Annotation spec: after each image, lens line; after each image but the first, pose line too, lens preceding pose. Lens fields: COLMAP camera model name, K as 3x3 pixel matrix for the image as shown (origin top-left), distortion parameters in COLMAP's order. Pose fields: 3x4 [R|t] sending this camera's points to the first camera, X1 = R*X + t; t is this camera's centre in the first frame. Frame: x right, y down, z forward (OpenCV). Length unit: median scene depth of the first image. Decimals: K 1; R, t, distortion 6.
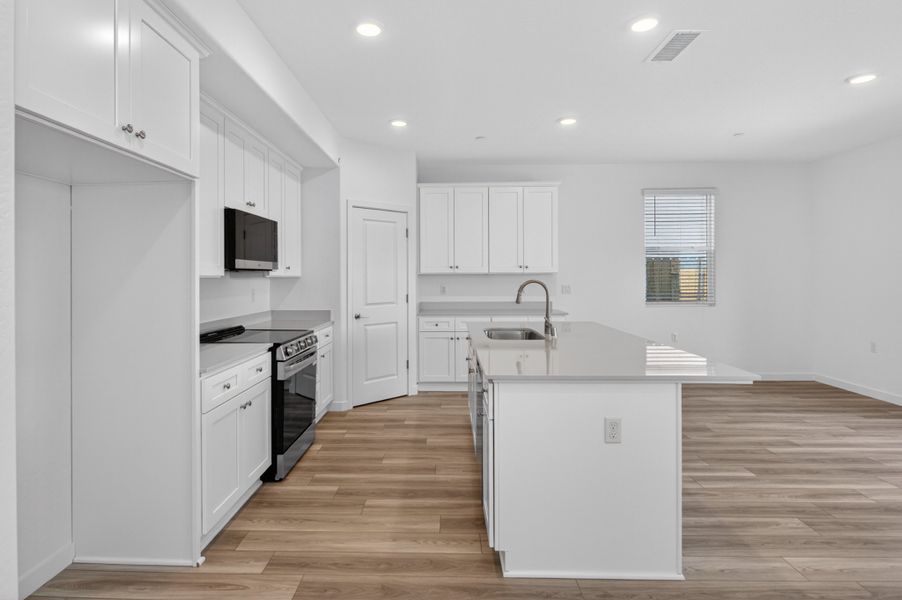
lens RADIAL K [[473.4, 0, 424.1], [0, 473.4, 279.2], [0, 0, 1]] dist [-0.006485, -0.000749]
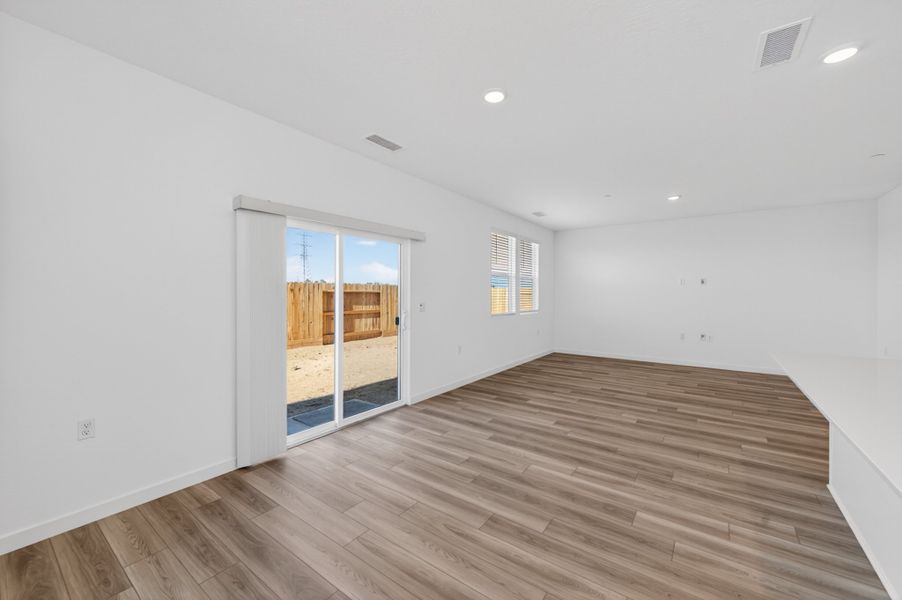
lens RADIAL K [[359.5, 0, 455.2], [0, 359.5, 294.5], [0, 0, 1]] dist [0.003602, -0.001347]
pose [[-0.836787, 0.004804, 0.547507, 0.416750], [0.008210, 0.999959, 0.003774, -0.004517], [-0.547466, 0.007653, -0.836793, 1.197114]]
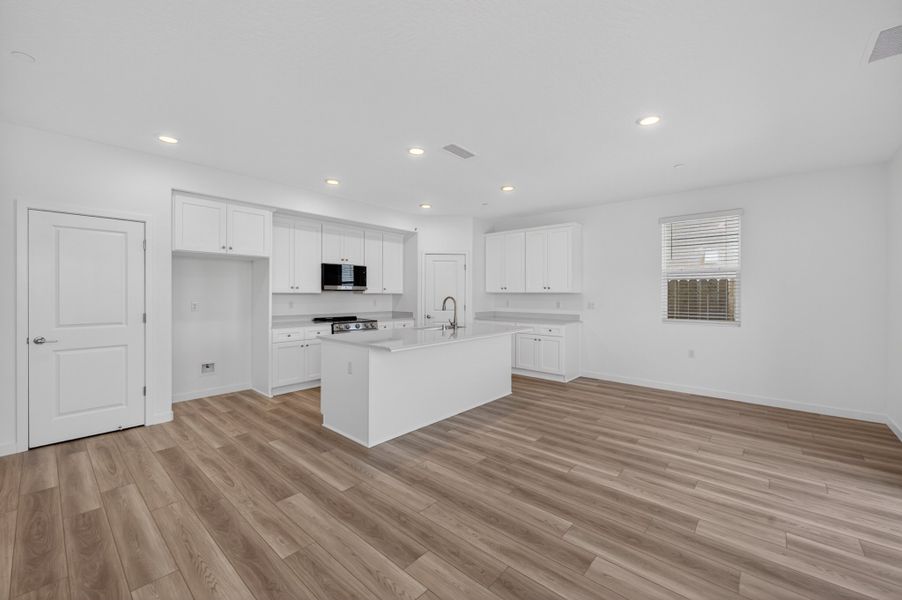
lens RADIAL K [[359.5, 0, 448.6], [0, 359.5, 298.0], [0, 0, 1]] dist [0.003602, -0.001347]
pose [[0.774205, 0.015755, -0.632738, 0.788220], [-0.013373, 0.999874, 0.008534, -0.002820], [0.632793, 0.001855, 0.774319, 0.020793]]
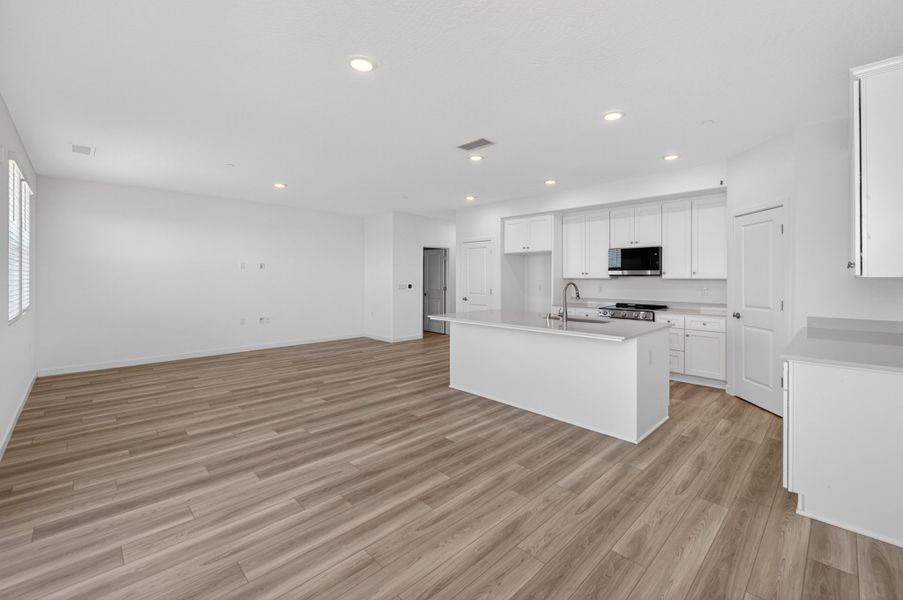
lens RADIAL K [[376.2, 0, 486.0], [0, 376.2, 281.6], [0, 0, 1]] dist [0.010179, -0.001417]
pose [[-0.649077, 0.013275, -0.760607, 0.948307], [-0.003793, 0.999779, 0.020686, -0.017131], [0.760713, 0.016312, -0.648883, 1.175733]]
